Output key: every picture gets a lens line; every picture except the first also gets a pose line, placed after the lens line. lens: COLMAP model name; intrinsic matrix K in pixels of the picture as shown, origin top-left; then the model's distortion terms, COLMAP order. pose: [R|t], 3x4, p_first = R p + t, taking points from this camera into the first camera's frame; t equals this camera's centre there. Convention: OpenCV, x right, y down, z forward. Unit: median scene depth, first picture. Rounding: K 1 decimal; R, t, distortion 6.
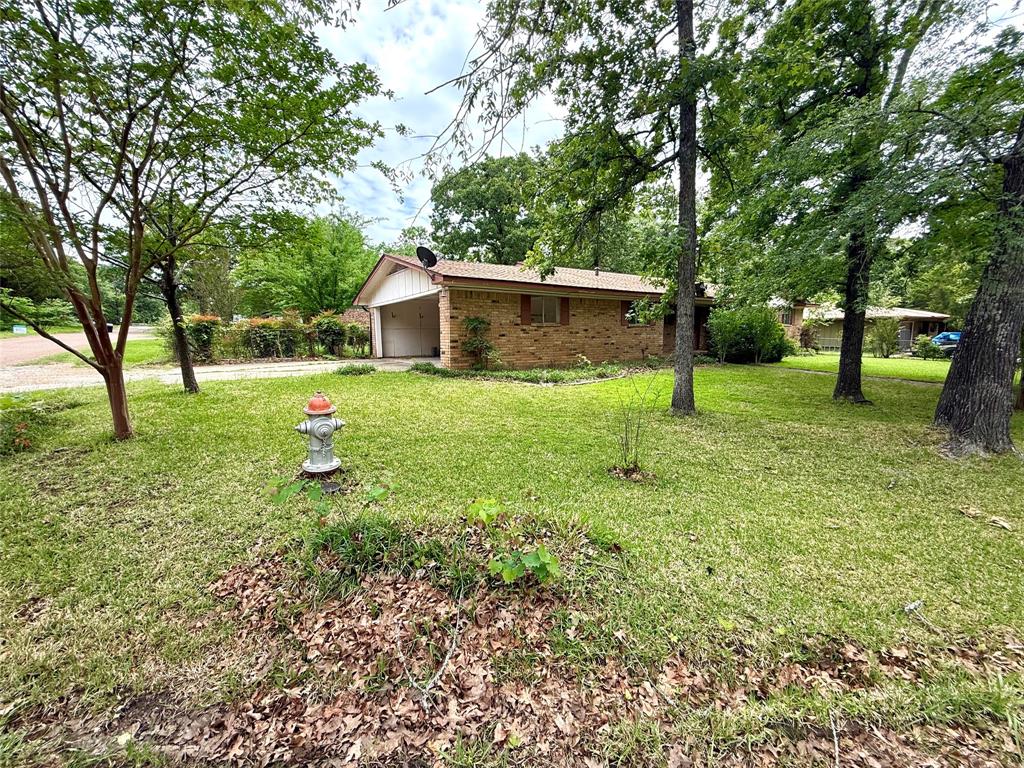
lens RADIAL K [[406.4, 0, 511.2], [0, 406.4, 386.0], [0, 0, 1]] dist [-0.001899, 0.000096]
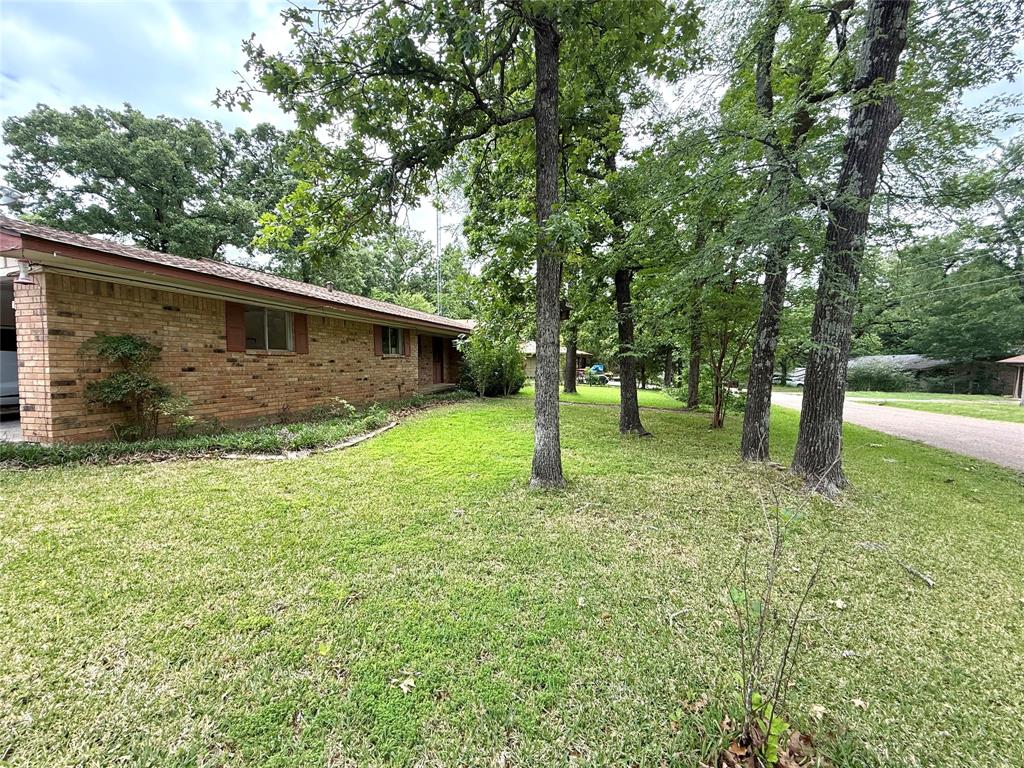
lens RADIAL K [[406.4, 0, 511.2], [0, 406.4, 386.0], [0, 0, 1]] dist [-0.001899, 0.000096]
pose [[0.769585, -0.027852, 0.637937, -0.040172], [0.074710, 0.996114, -0.046638, -0.044894], [-0.634159, 0.083552, 0.768675, 0.305750]]
